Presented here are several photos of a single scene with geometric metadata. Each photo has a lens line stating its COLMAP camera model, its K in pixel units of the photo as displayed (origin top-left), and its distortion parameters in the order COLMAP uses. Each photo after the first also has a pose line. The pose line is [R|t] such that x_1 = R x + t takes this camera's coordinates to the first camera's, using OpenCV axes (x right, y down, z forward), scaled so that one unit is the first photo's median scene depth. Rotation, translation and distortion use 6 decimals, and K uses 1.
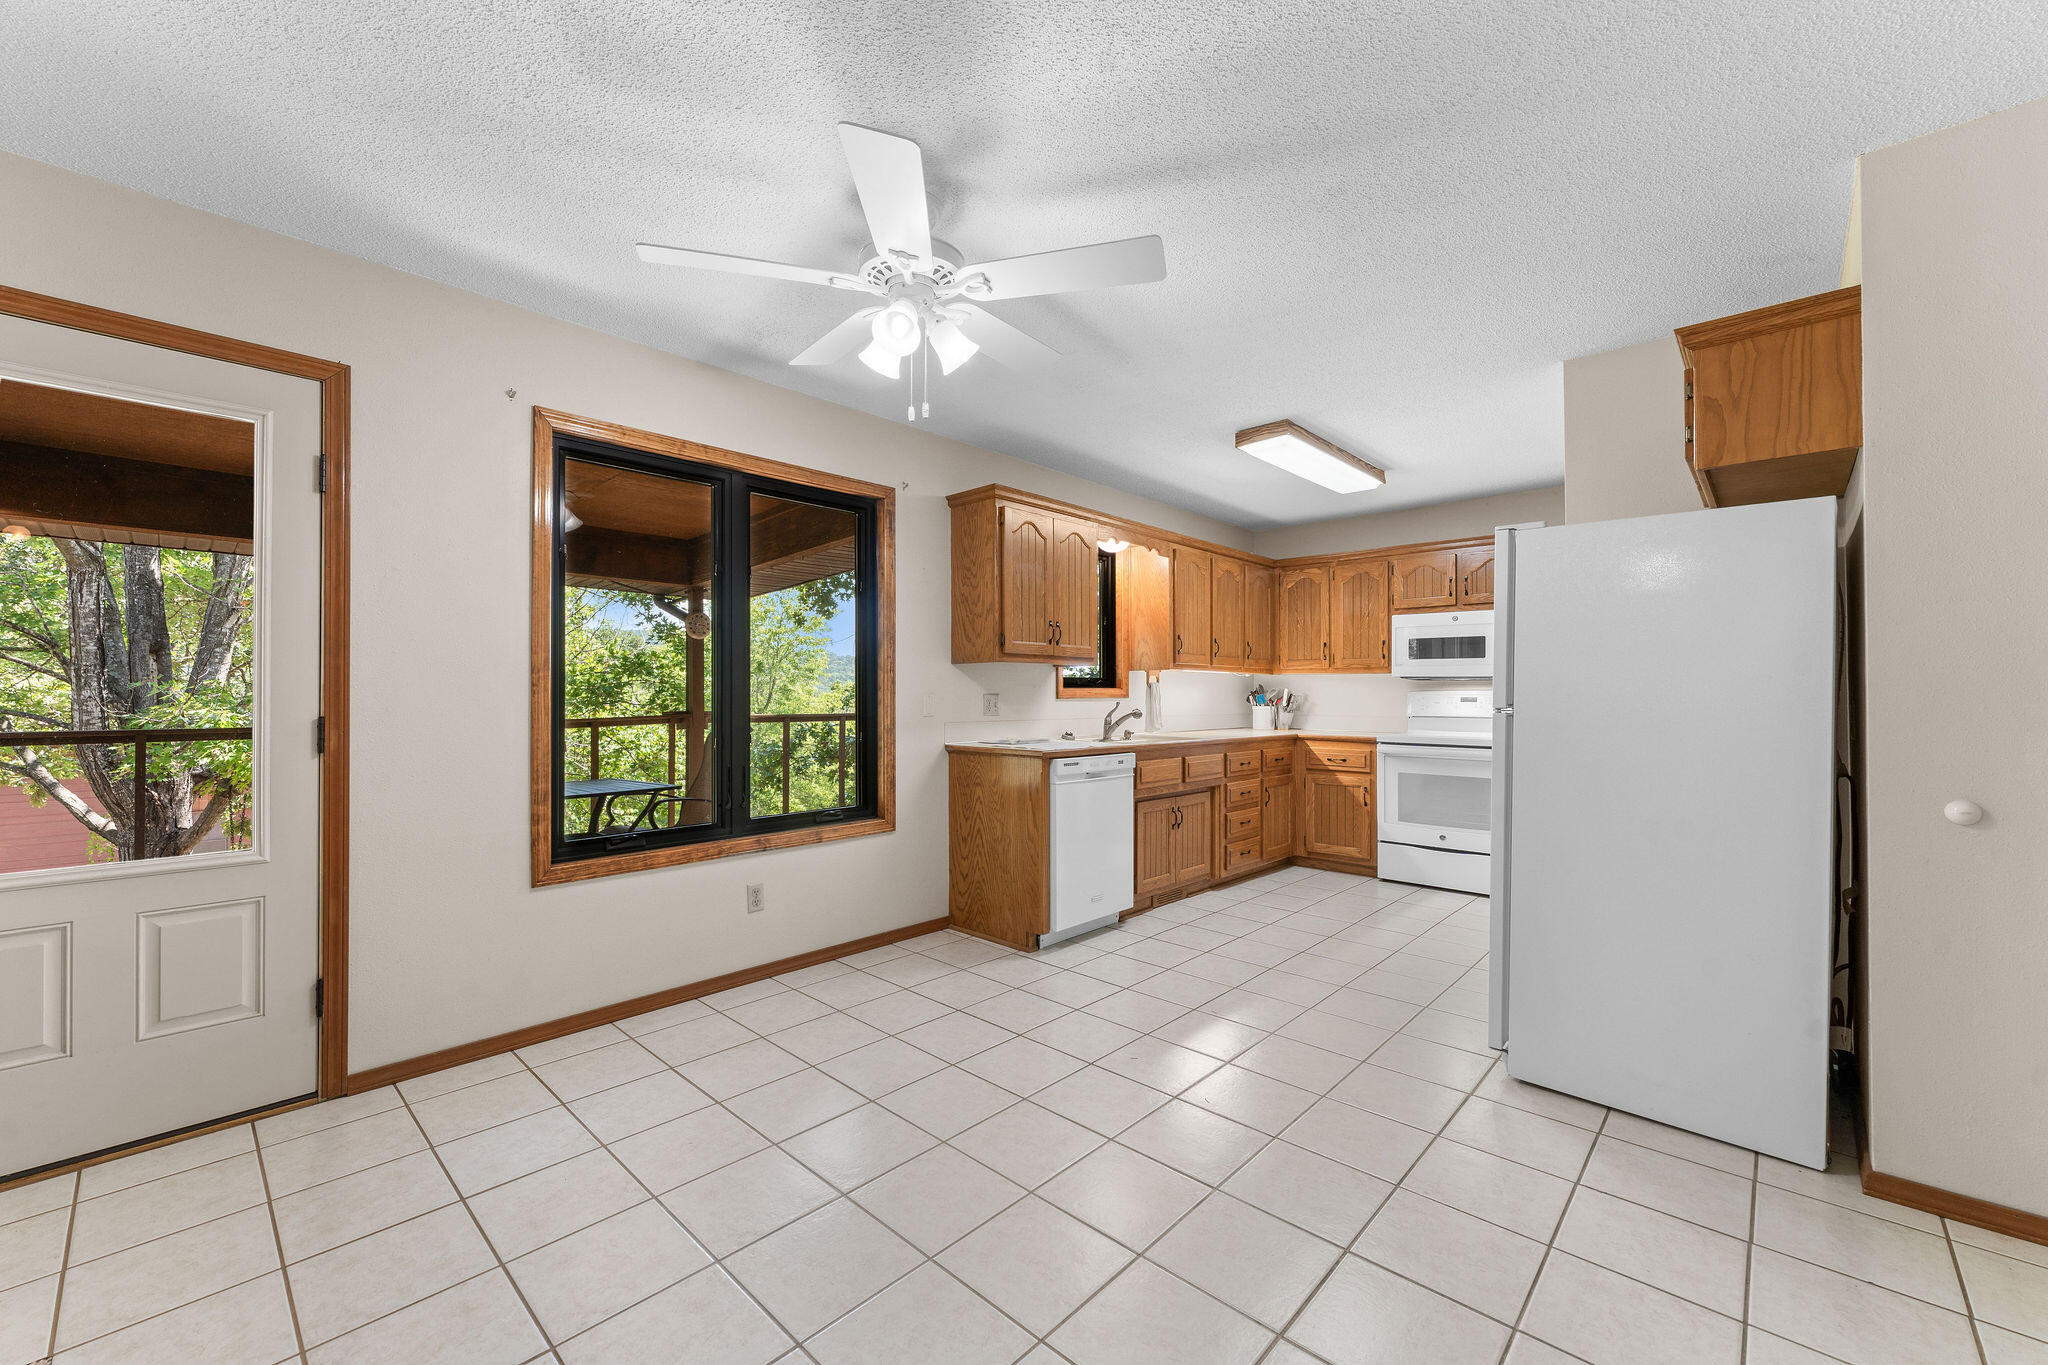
lens RADIAL K [[811.5, 0, 1017.5], [0, 811.5, 687.8], [0, 0, 1]] dist [0.000539, 0.000055]
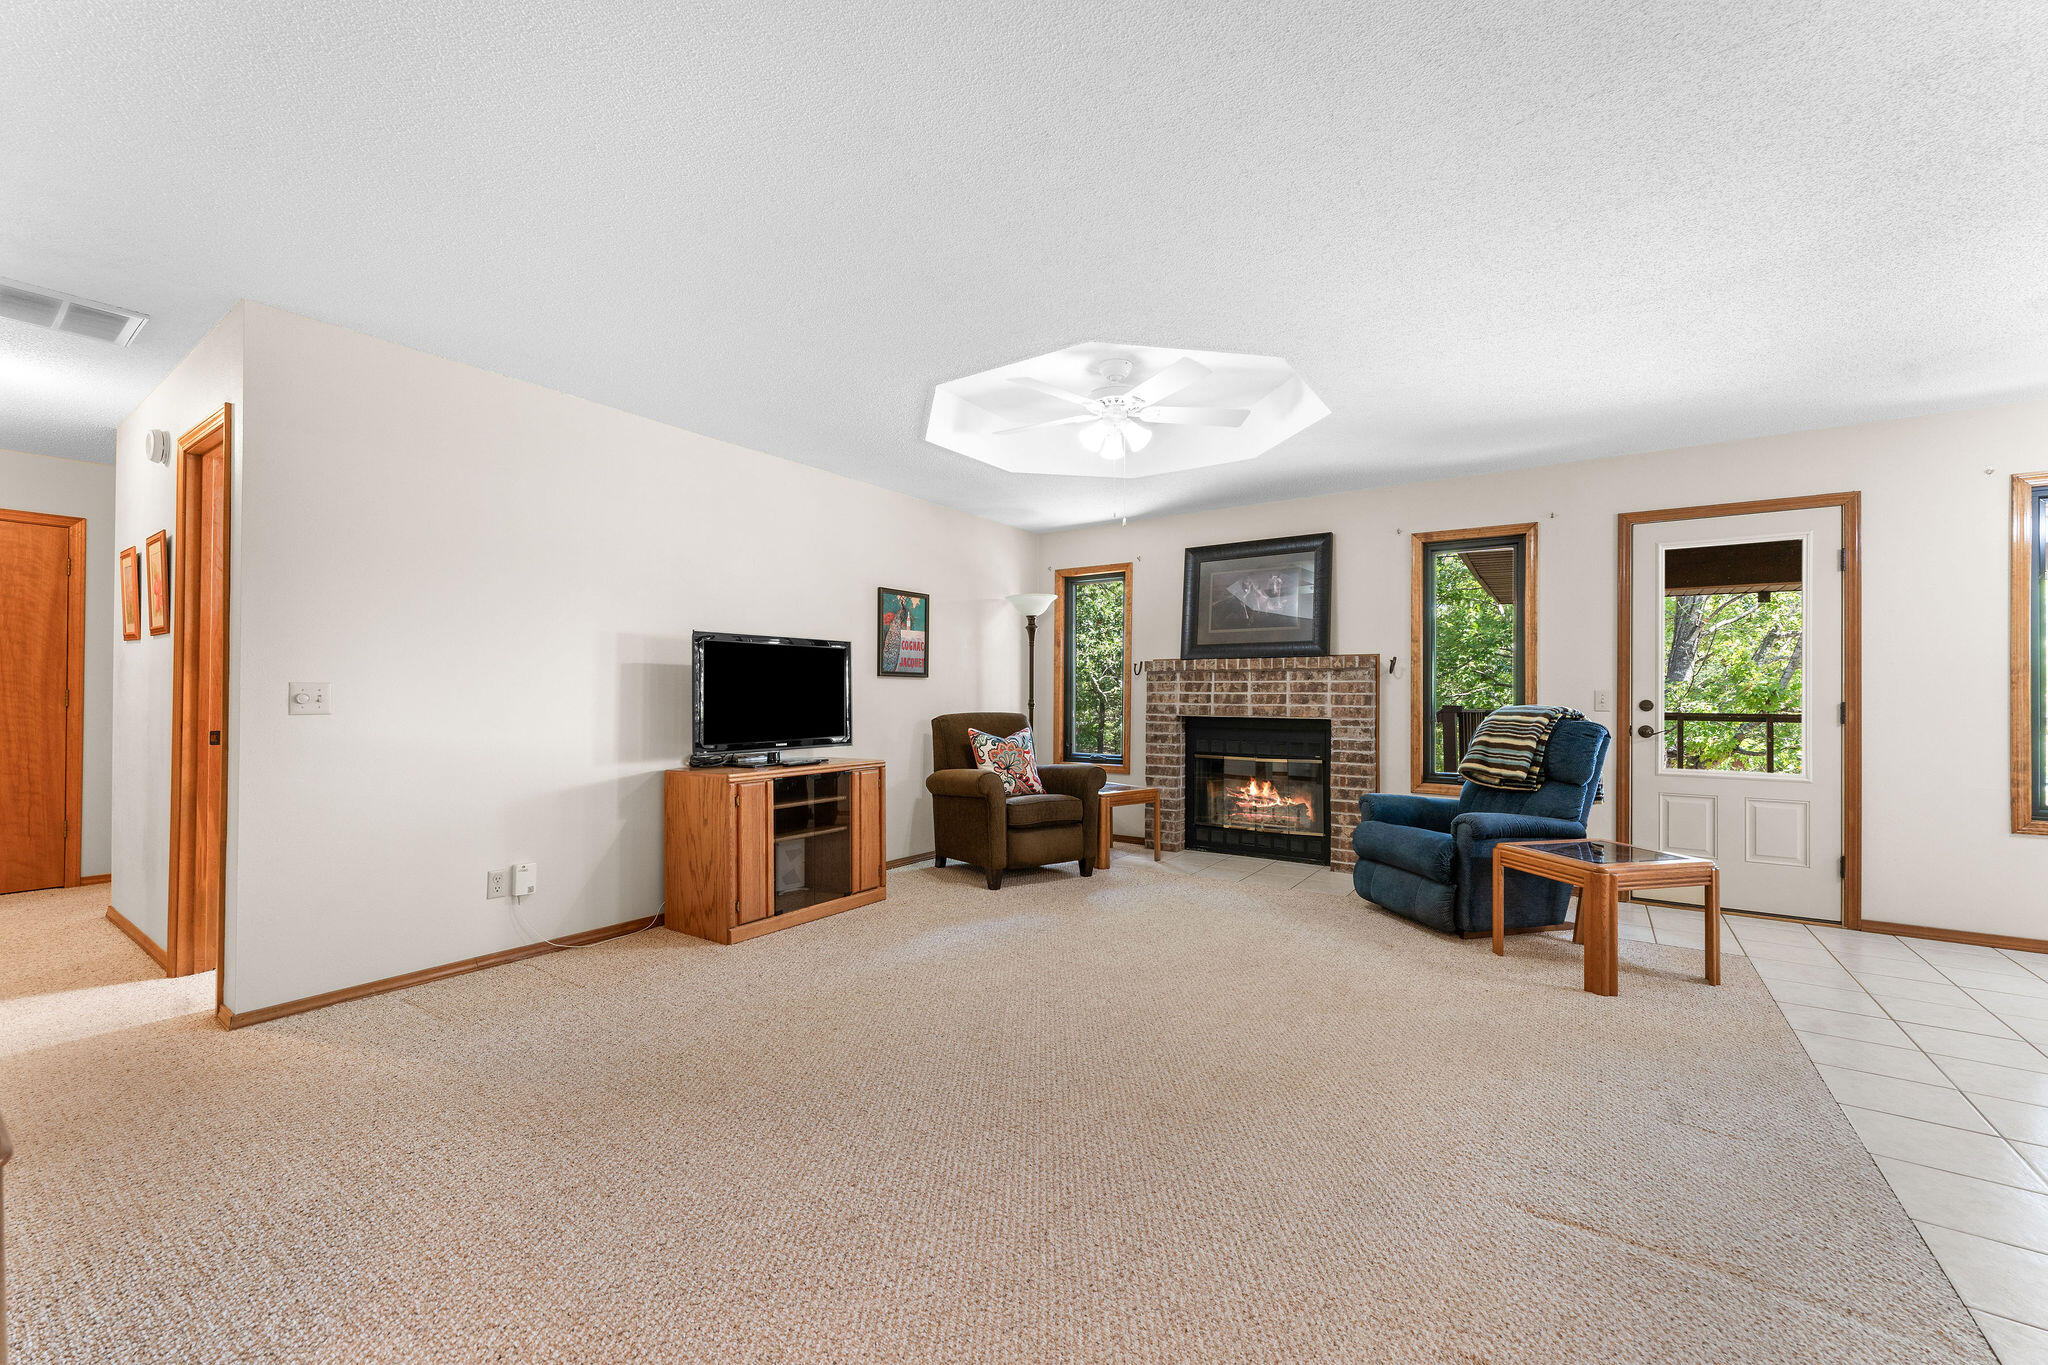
lens RADIAL K [[811.5, 0, 1017.5], [0, 811.5, 687.8], [0, 0, 1]] dist [0.000539, 0.000055]
pose [[0.148056, -0.002583, -0.988976, 0.271984], [0.001860, 0.999996, -0.002333, 0.002810], [0.988977, -0.001494, 0.148060, -0.460020]]
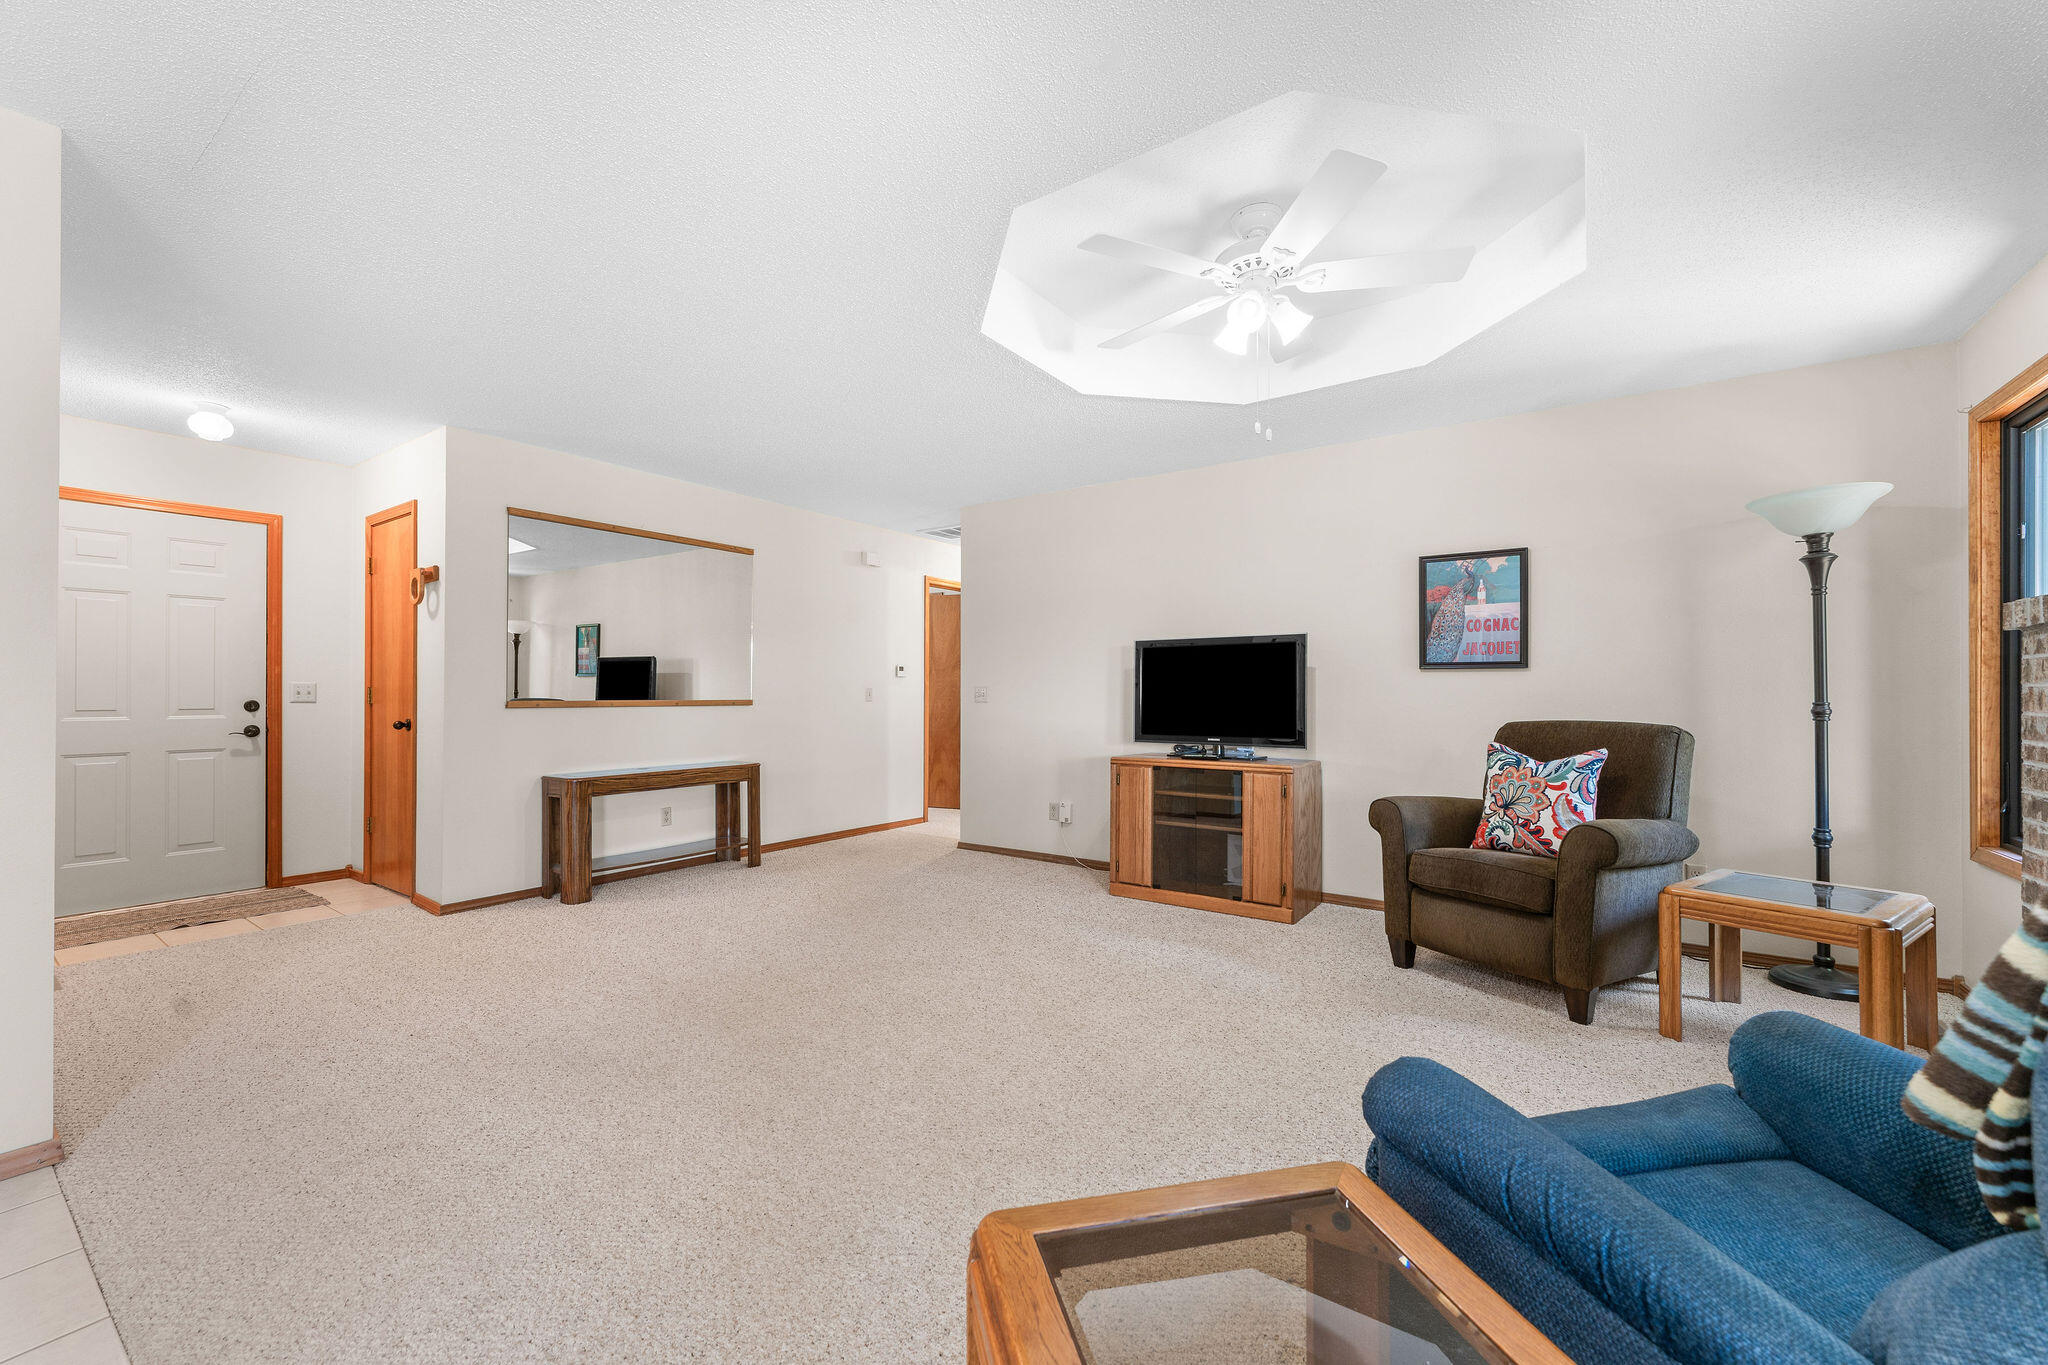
lens RADIAL K [[811.5, 0, 1017.5], [0, 811.5, 687.8], [0, 0, 1]] dist [0.000539, 0.000055]
pose [[-0.989345, -0.000233, -0.145593, -0.268480], [0.001729, 0.999909, -0.013350, 0.014360], [0.145583, -0.013459, -0.989255, 0.286634]]
